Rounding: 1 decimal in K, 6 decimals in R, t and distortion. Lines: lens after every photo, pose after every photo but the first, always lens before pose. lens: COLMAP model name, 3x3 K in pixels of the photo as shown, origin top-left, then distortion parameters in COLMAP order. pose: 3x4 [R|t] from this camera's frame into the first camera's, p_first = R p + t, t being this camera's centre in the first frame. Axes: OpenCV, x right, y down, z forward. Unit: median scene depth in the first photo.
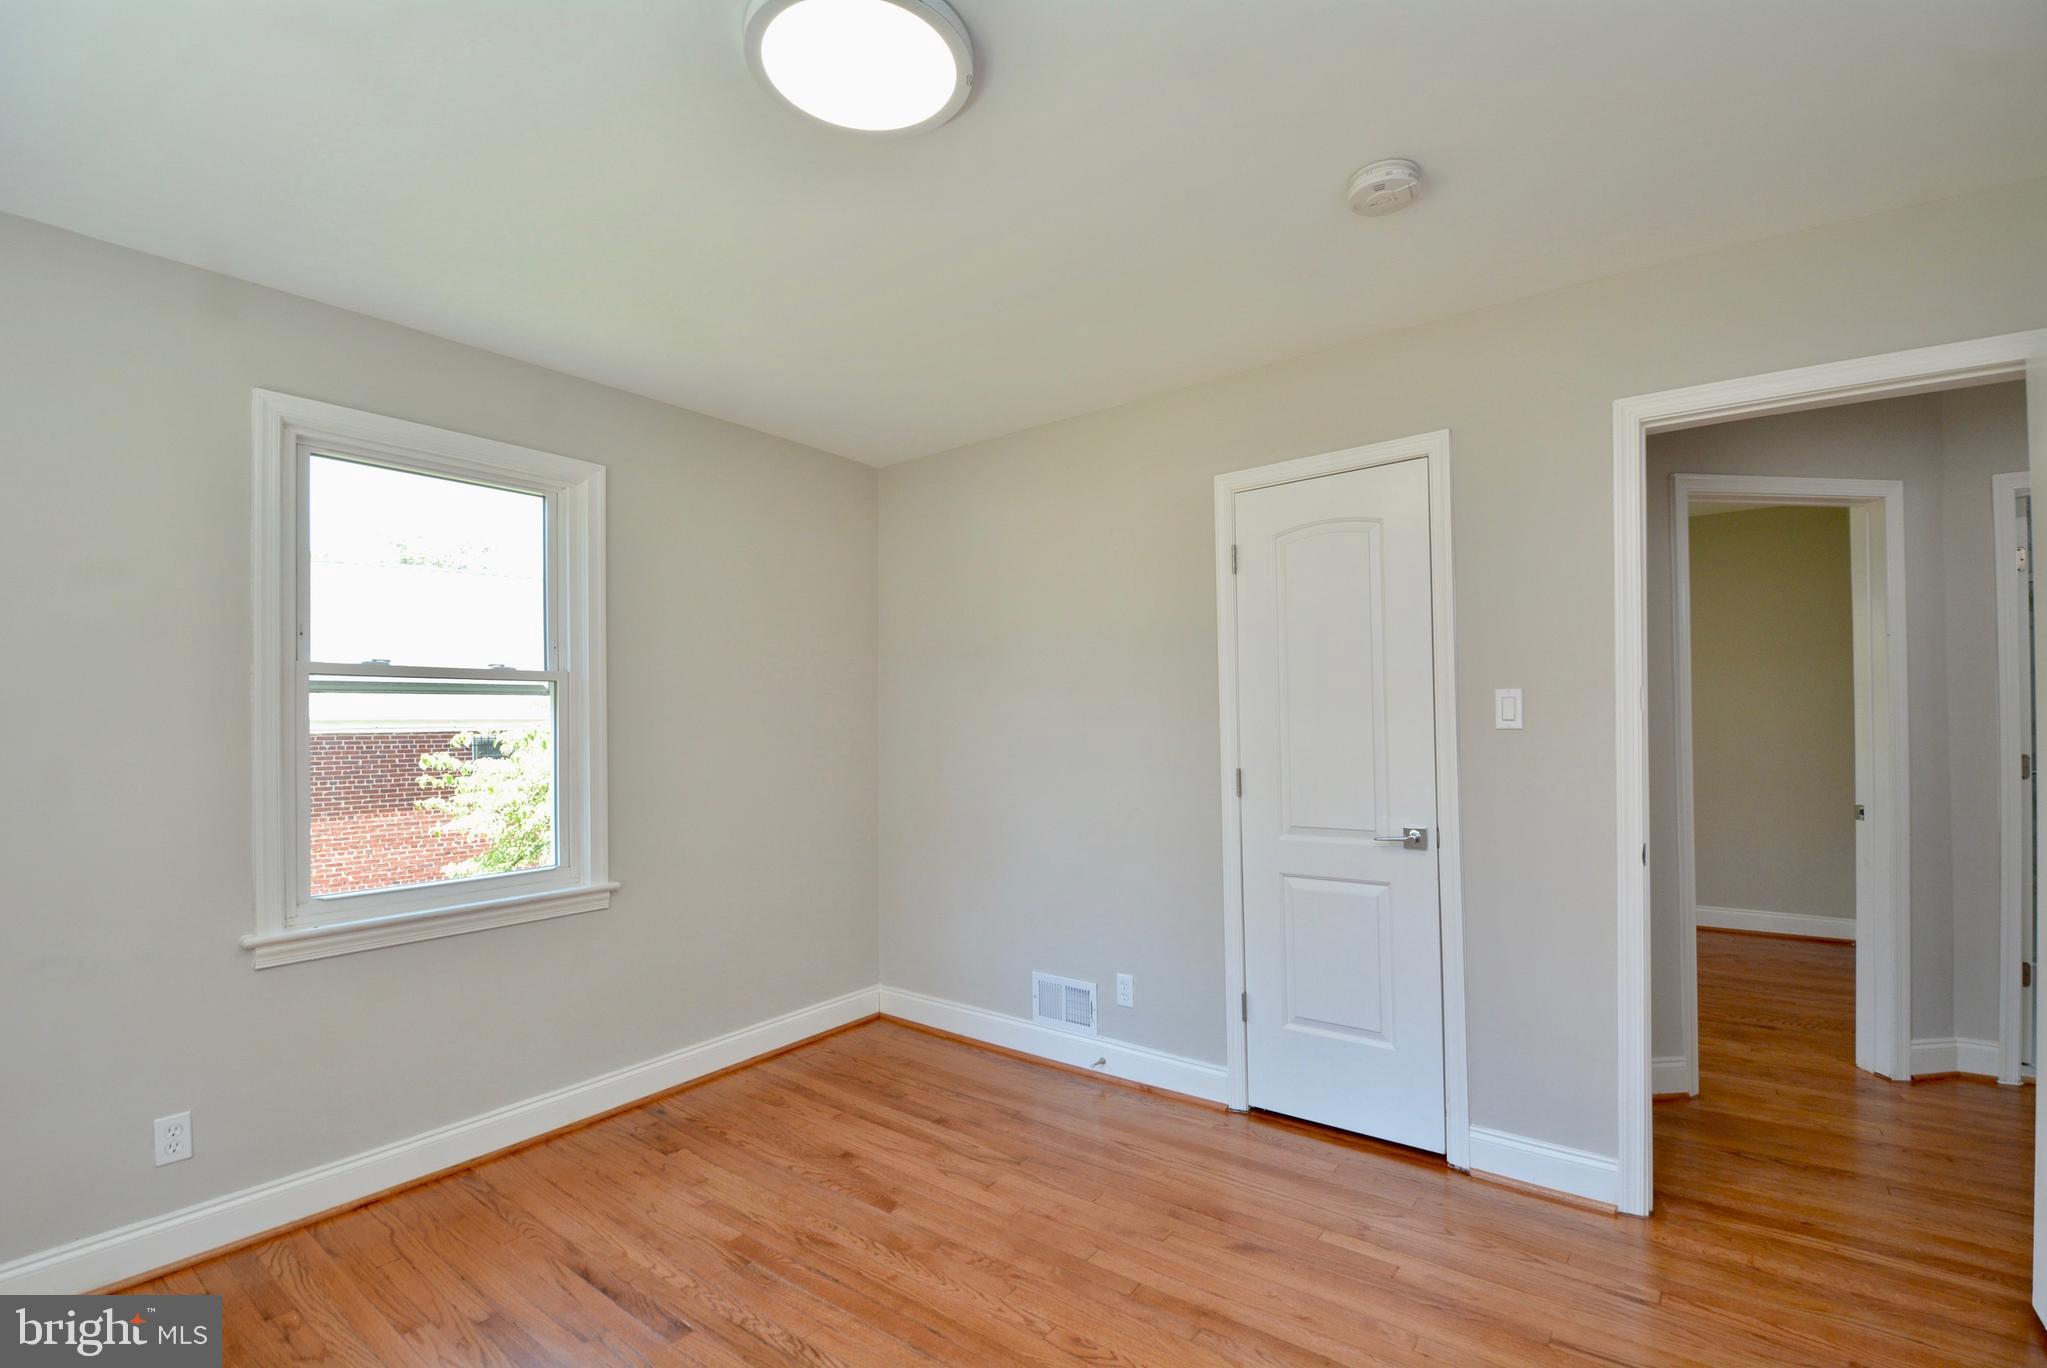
lens RADIAL K [[898.4, 0, 1049.1], [0, 898.4, 713.1], [0, 0, 1]] dist [0.012478, -0.019150]
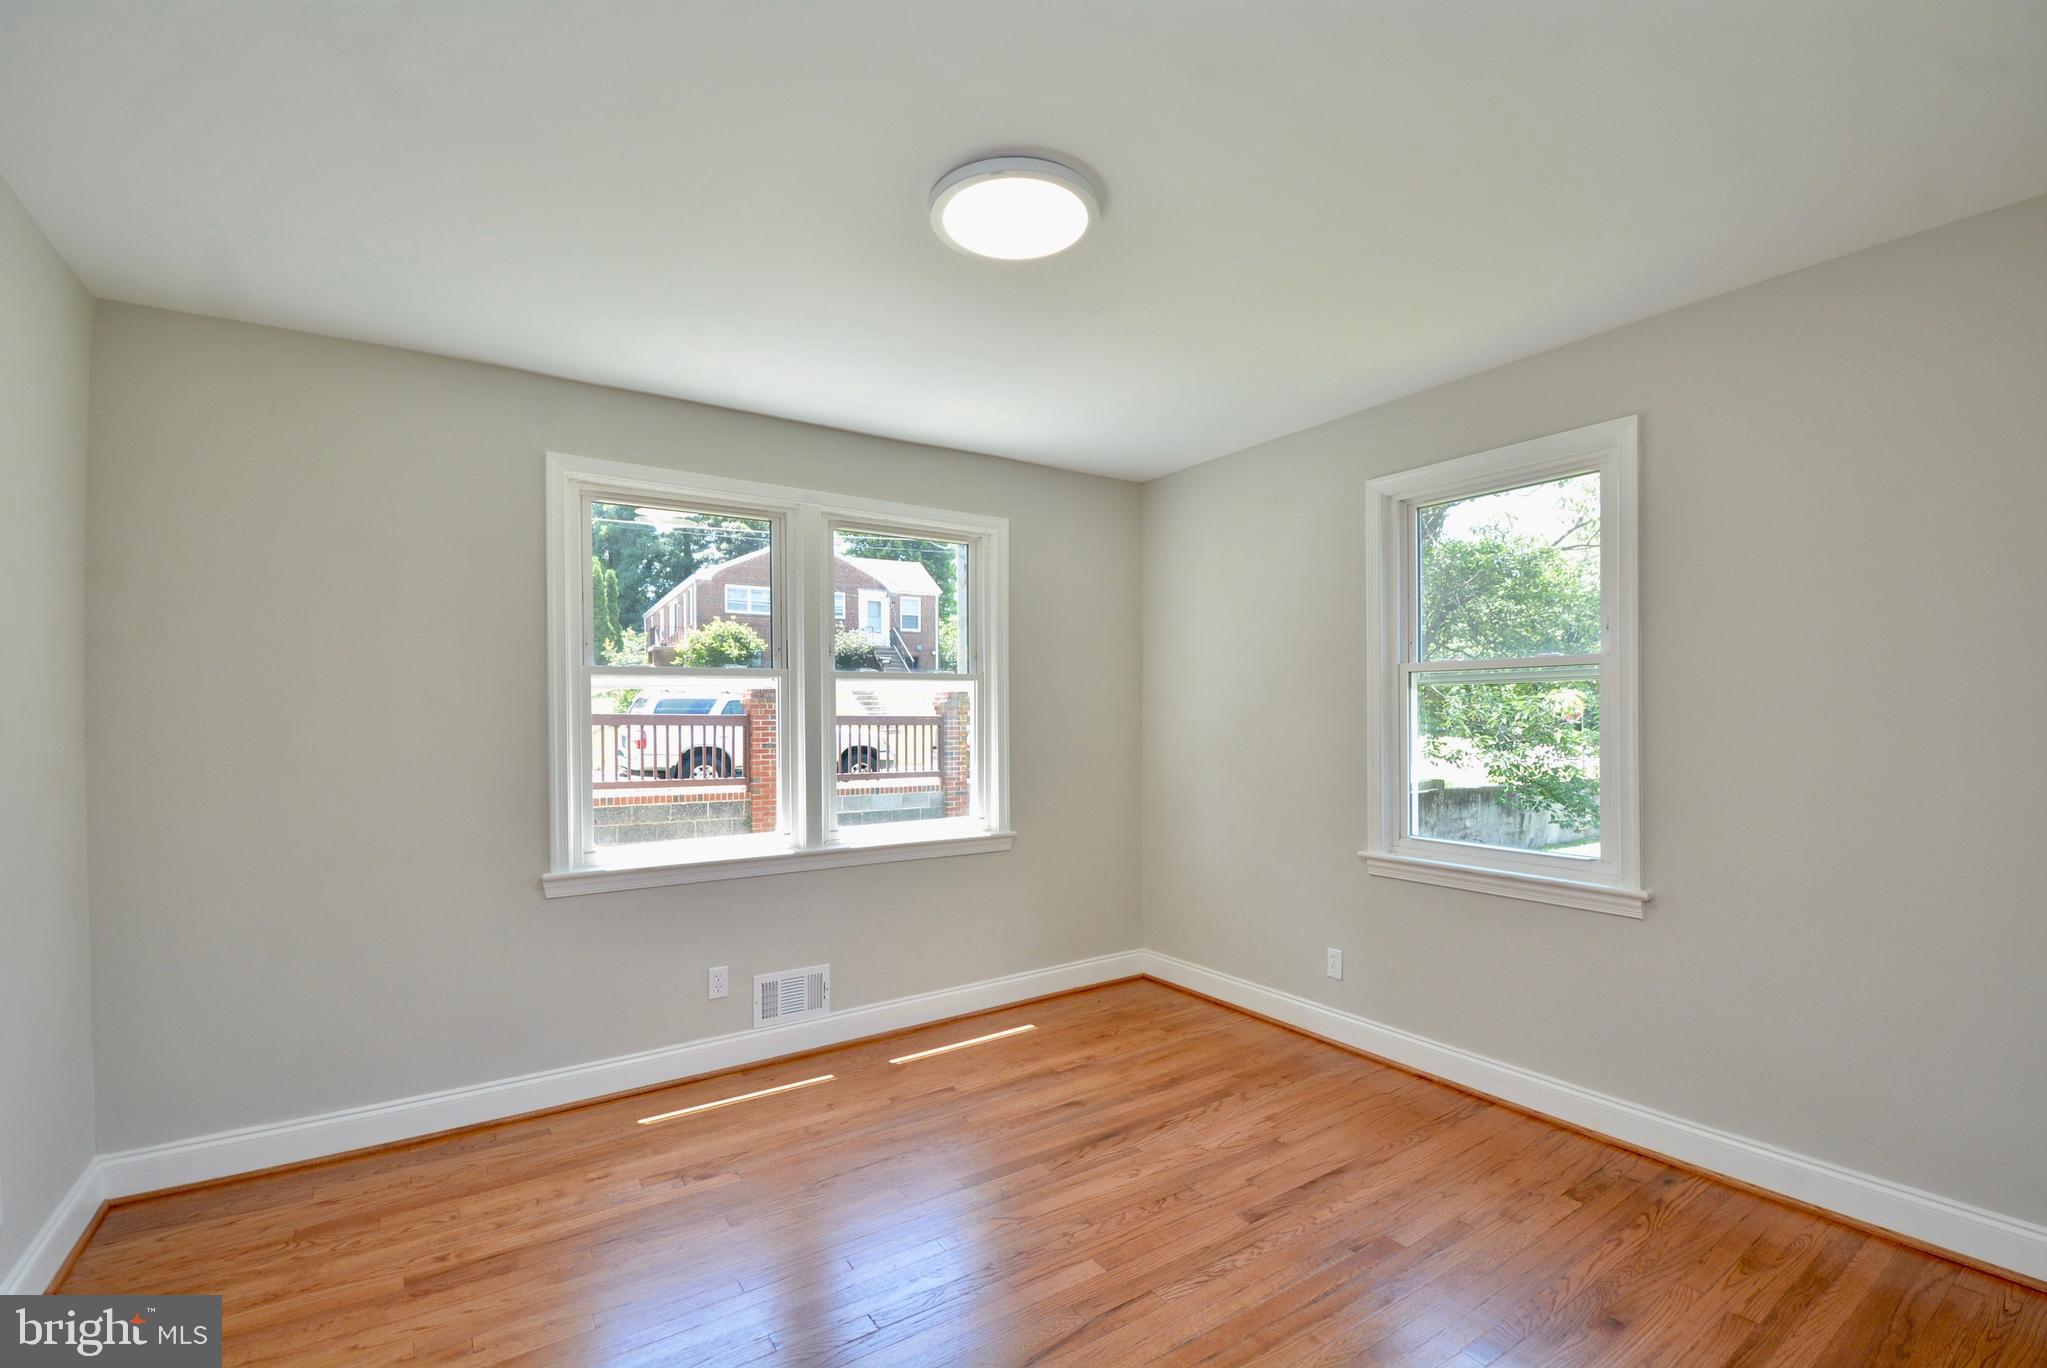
lens RADIAL K [[898.4, 0, 1049.1], [0, 898.4, 713.1], [0, 0, 1]] dist [0.012478, -0.019150]
pose [[-0.317784, 0.016266, -0.948024, 0.647317], [0.019765, 0.999749, 0.010529, -0.006969], [0.947957, -0.015392, -0.318025, 0.907796]]
